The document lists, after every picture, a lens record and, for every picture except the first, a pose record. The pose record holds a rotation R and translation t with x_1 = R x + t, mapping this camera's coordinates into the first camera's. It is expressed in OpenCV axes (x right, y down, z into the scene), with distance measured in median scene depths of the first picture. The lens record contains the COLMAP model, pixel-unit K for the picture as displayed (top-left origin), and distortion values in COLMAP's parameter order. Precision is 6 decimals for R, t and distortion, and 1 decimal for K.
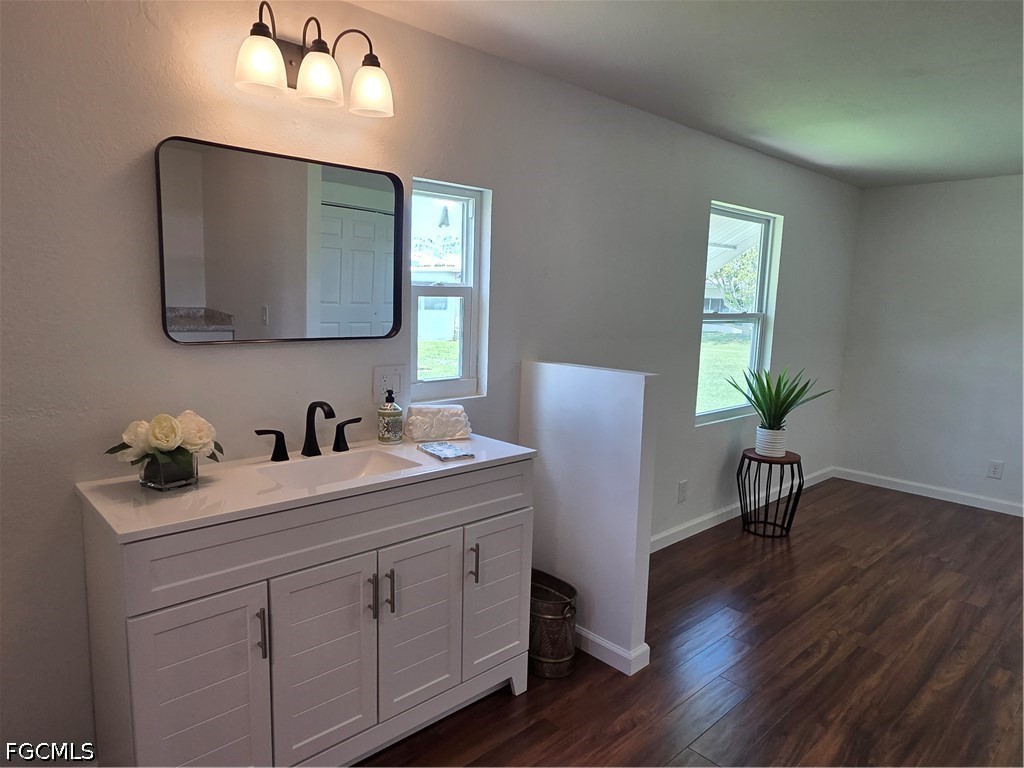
lens RADIAL K [[629.6, 0, 511.2], [0, 629.6, 382.4], [0, 0, 1]] dist [0.002473, -0.004527]
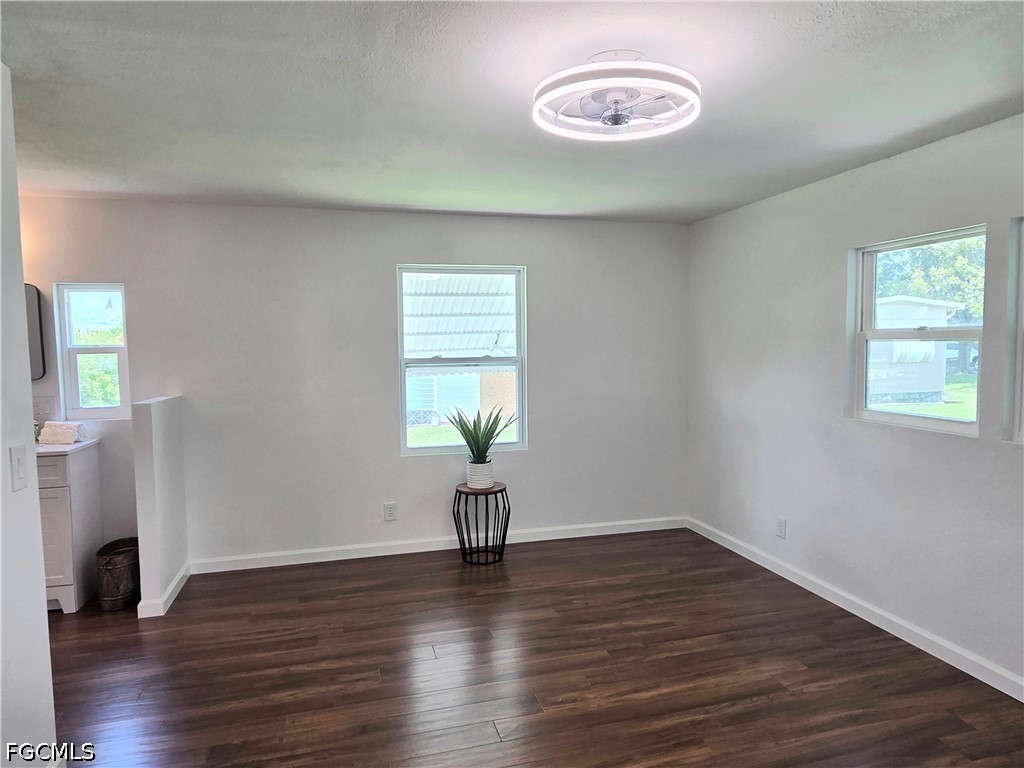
lens RADIAL K [[629.6, 0, 511.2], [0, 629.6, 382.4], [0, 0, 1]] dist [0.002473, -0.004527]
pose [[0.892208, -0.011820, -0.451471, 1.224777], [-0.025119, 0.996811, -0.075739, 0.022214], [0.450927, 0.078915, 0.889066, 0.068414]]
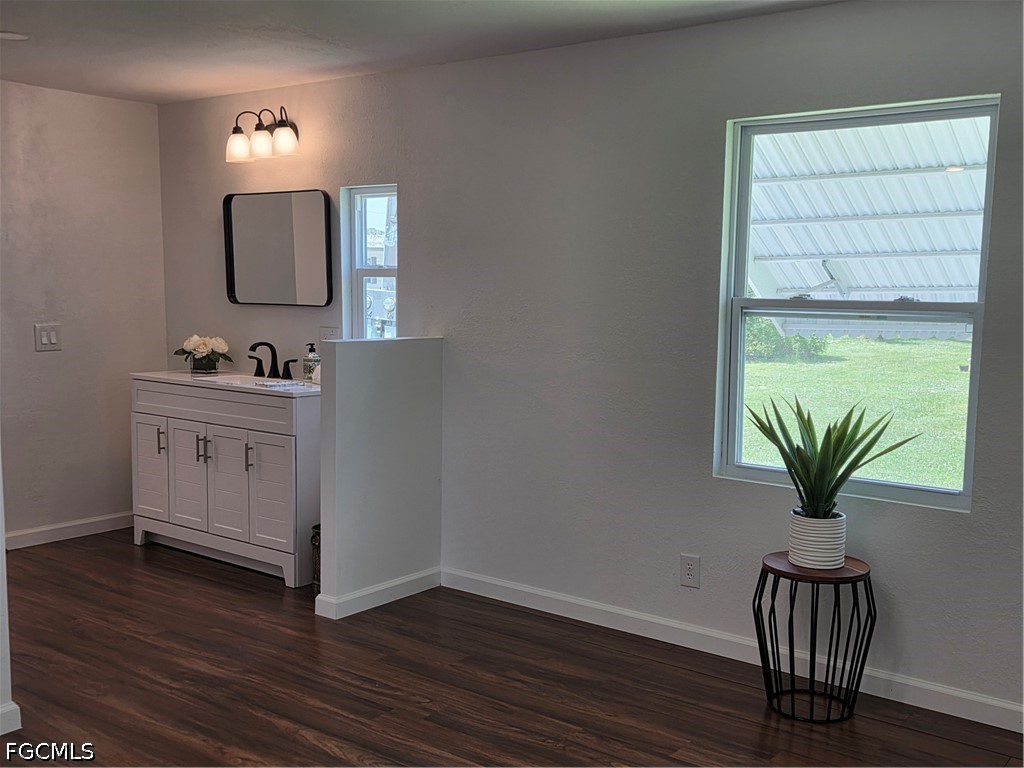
lens RADIAL K [[1040.8, 0, 551.3], [0, 1040.8, 382.8], [0, 0, 1]] dist [-0.073046, 0.021269]
pose [[0.210974, 0.076920, -0.974461, 1.569246], [-0.138366, 0.989211, 0.048127, -0.061480], [0.967649, 0.124679, 0.219341, 0.744371]]
